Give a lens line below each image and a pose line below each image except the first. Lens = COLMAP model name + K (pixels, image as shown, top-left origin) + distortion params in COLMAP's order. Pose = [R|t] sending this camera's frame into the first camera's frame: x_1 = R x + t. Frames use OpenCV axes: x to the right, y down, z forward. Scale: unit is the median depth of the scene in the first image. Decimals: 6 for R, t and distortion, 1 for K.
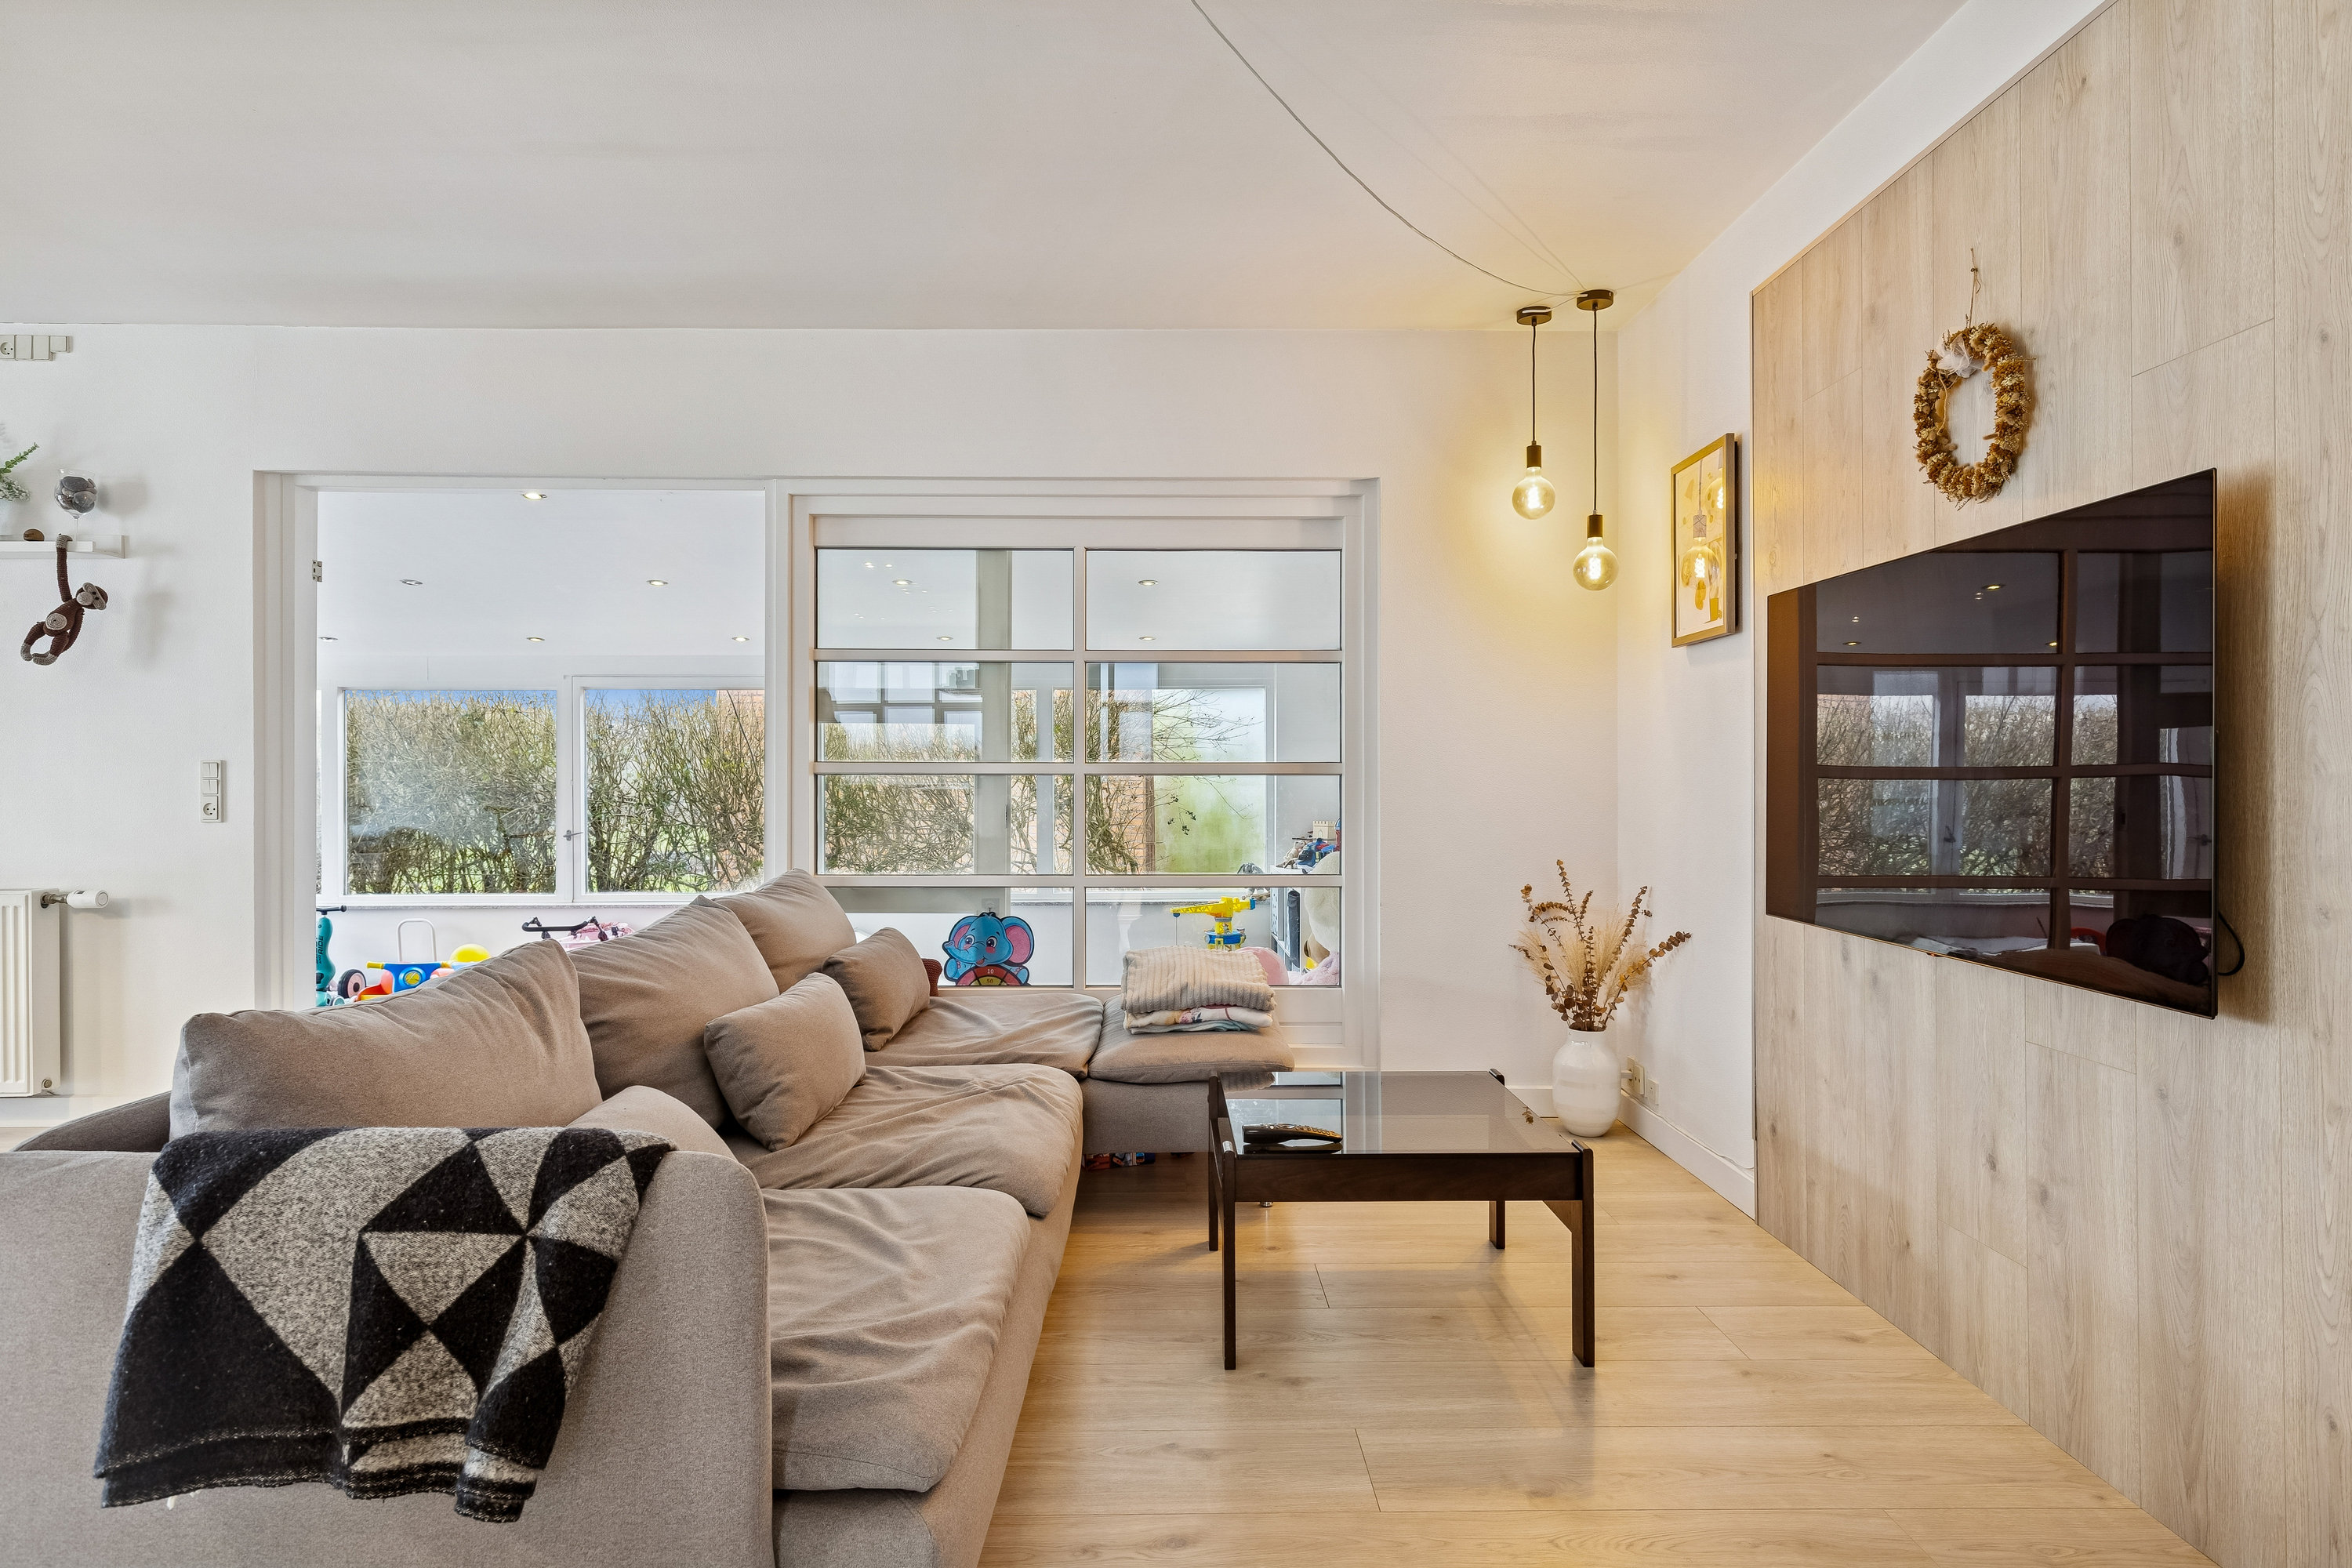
lens RADIAL K [[1320.4, 0, 1180.4], [0, 1320.4, 768.1], [0, 0, 1]] dist [0.005677, 0.000853]
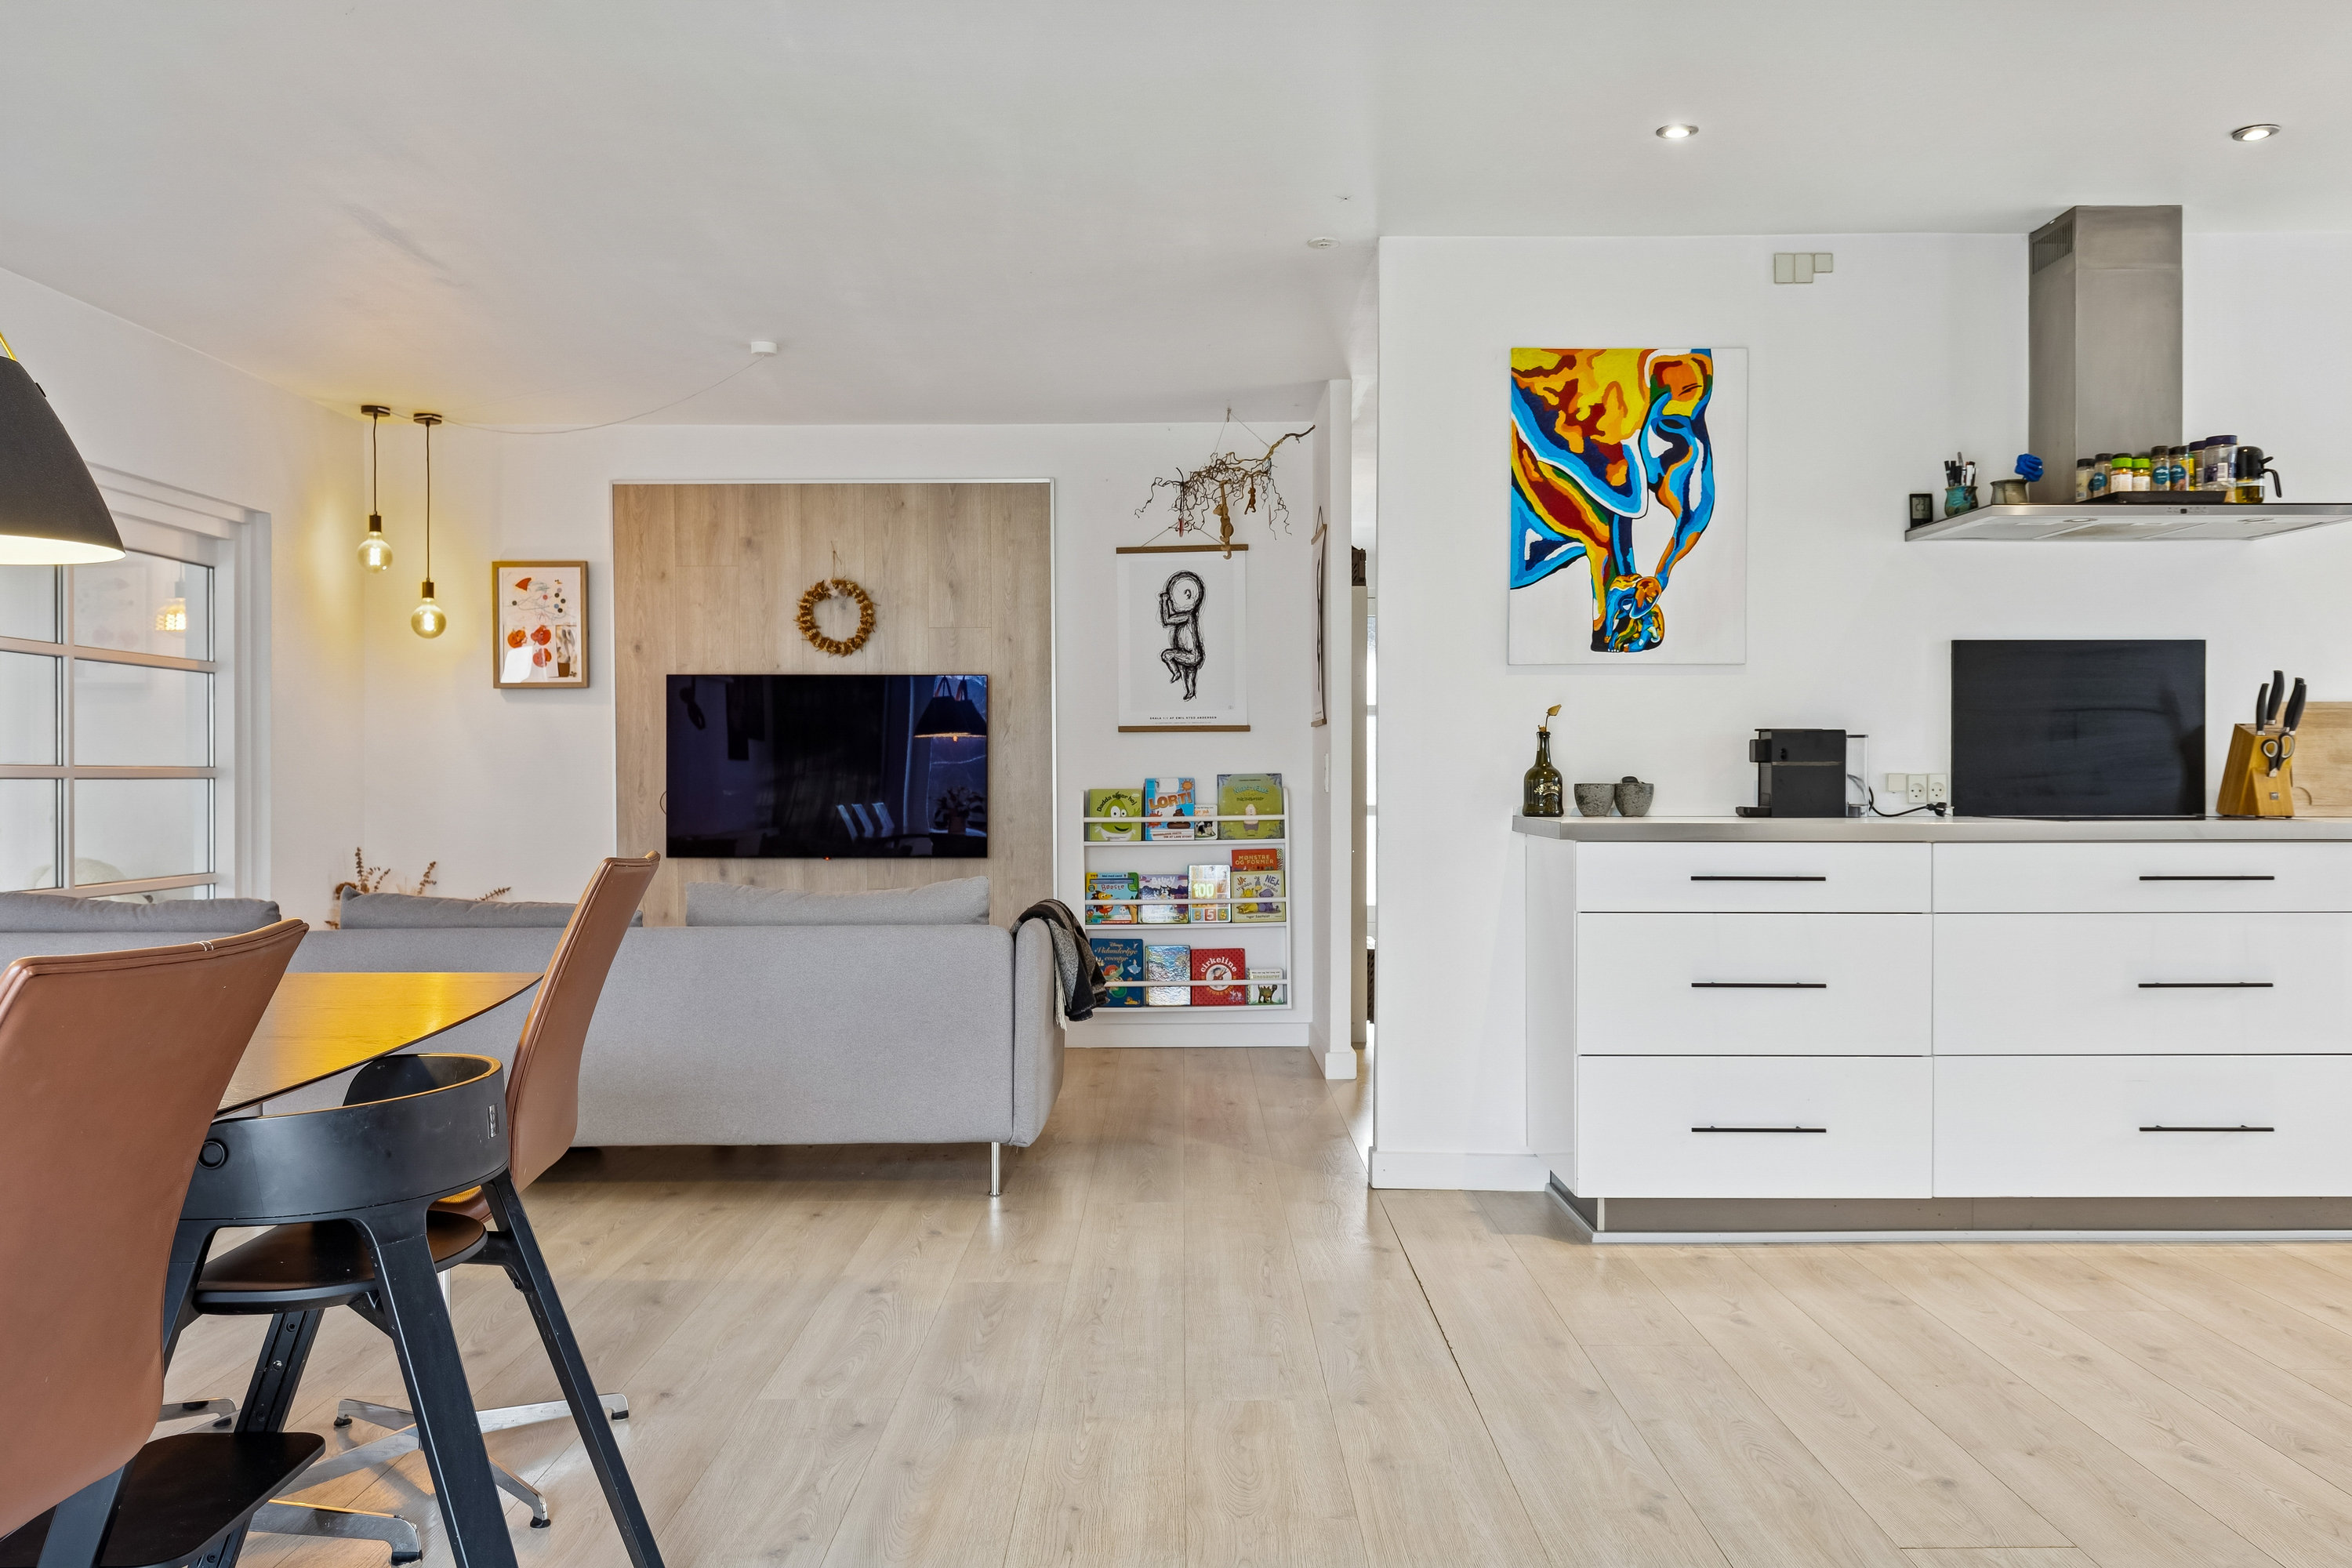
lens RADIAL K [[1859.0, 0, 1189.0], [0, 1859.0, 792.2], [0, 0, 1]] dist [0.000375, 0.004200]
pose [[0.017013, -0.007695, 0.999826, -1.463487], [-0.000565, 0.999970, 0.007706, 0.004339], [-0.999855, -0.000696, 0.017008, 0.196509]]
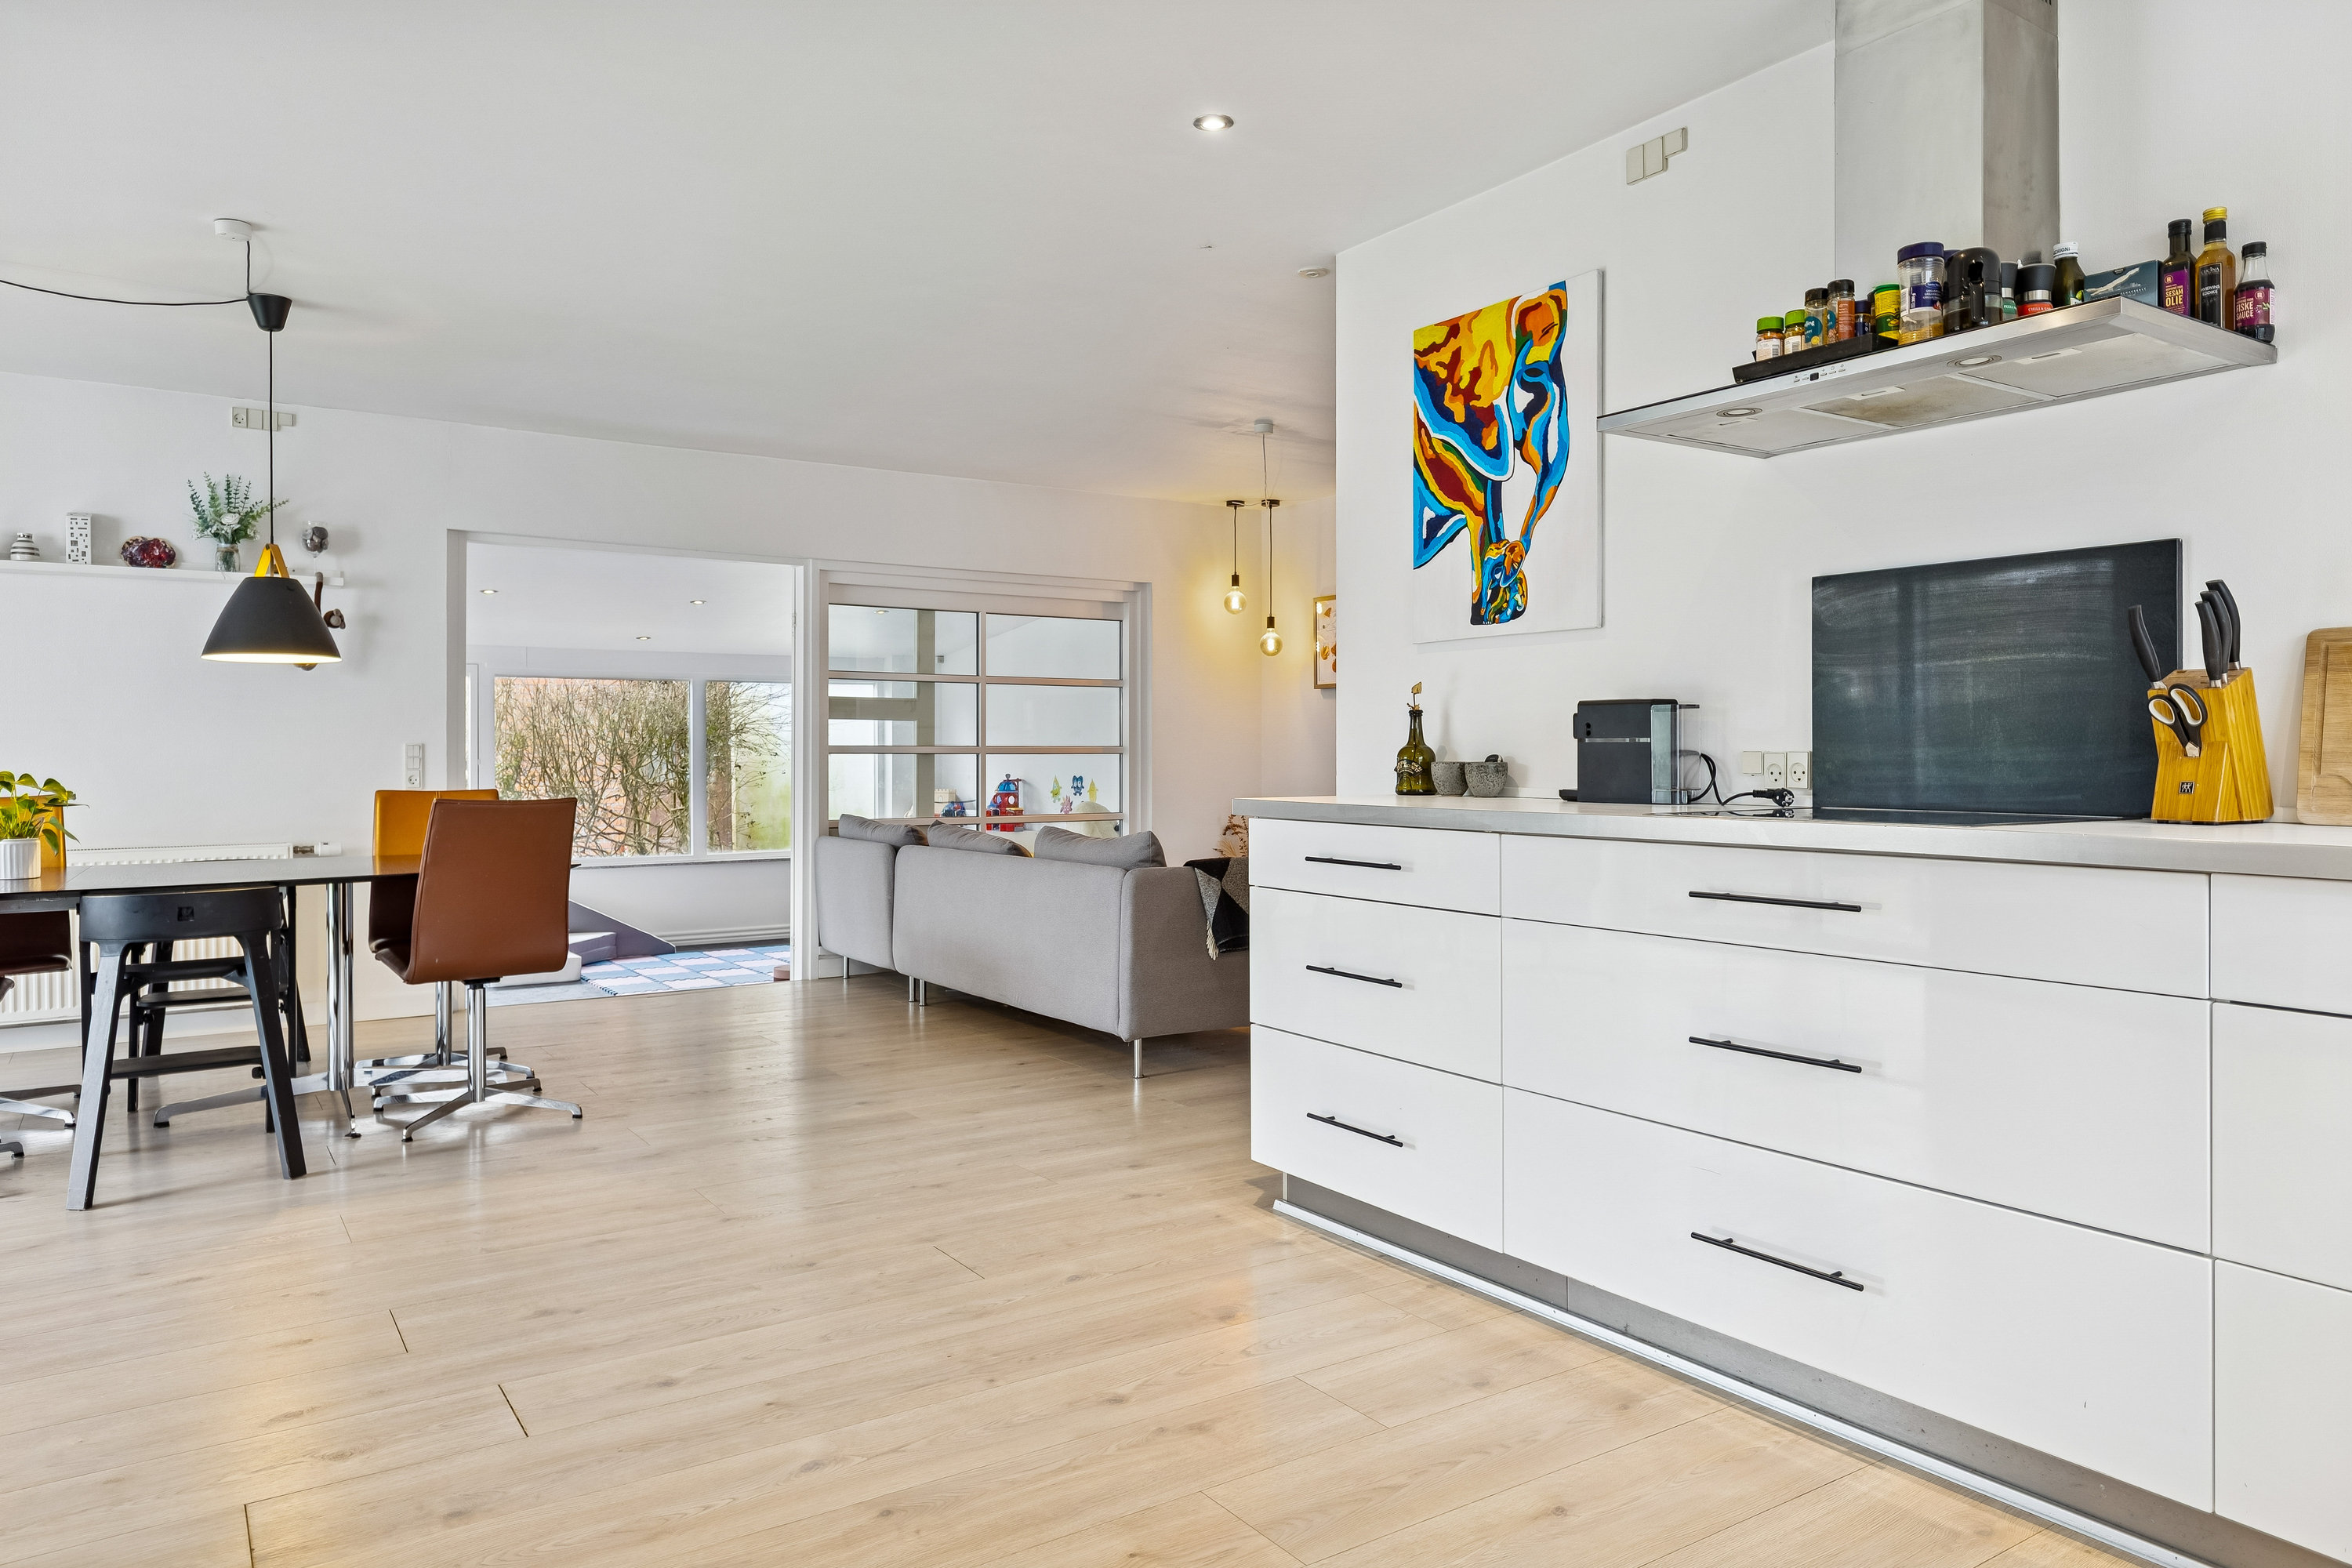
lens RADIAL K [[1521.1, 0, 1182.8], [0, 1521.1, 758.2], [0, 0, 1]] dist [0.006045, 0.001035]
pose [[0.837750, -0.001787, 0.546050, -0.936696], [-0.000947, 0.999988, 0.004726, 0.001218], [-0.546053, -0.004477, 0.837739, -0.723825]]
